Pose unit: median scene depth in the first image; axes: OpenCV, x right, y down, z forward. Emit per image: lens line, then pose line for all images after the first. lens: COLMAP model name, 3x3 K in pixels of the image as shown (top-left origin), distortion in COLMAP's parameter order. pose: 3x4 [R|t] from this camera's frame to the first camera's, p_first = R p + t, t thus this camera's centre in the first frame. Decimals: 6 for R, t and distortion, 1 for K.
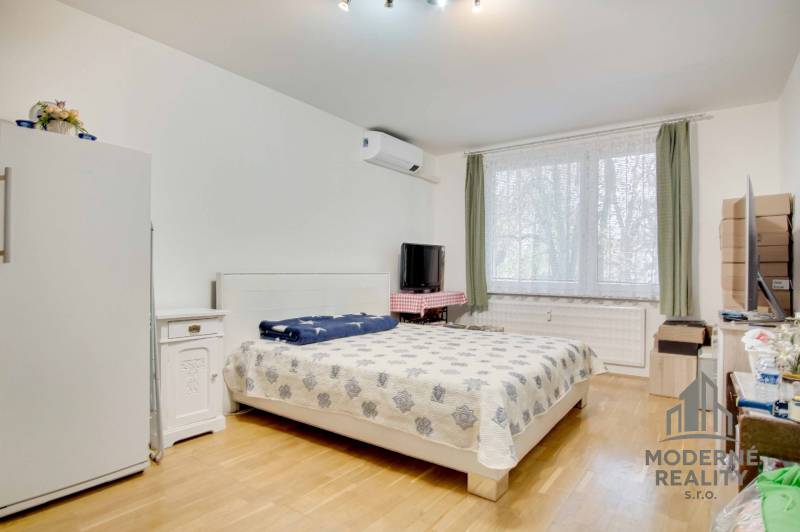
lens RADIAL K [[427.4, 0, 408.9], [0, 427.4, 267.1], [0, 0, 1]] dist [-0.030916, 0.008874]
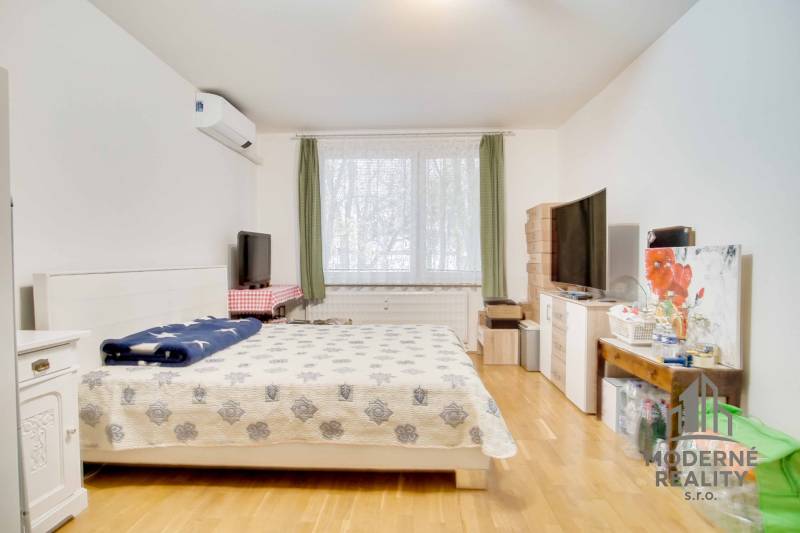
lens RADIAL K [[427.4, 0, 408.9], [0, 427.4, 267.6], [0, 0, 1]] dist [-0.030916, 0.008874]
pose [[0.842438, -0.022813, 0.538310, -0.310279], [0.007498, 0.999503, 0.030624, -0.011384], [-0.538741, -0.021762, 0.842190, 0.154858]]
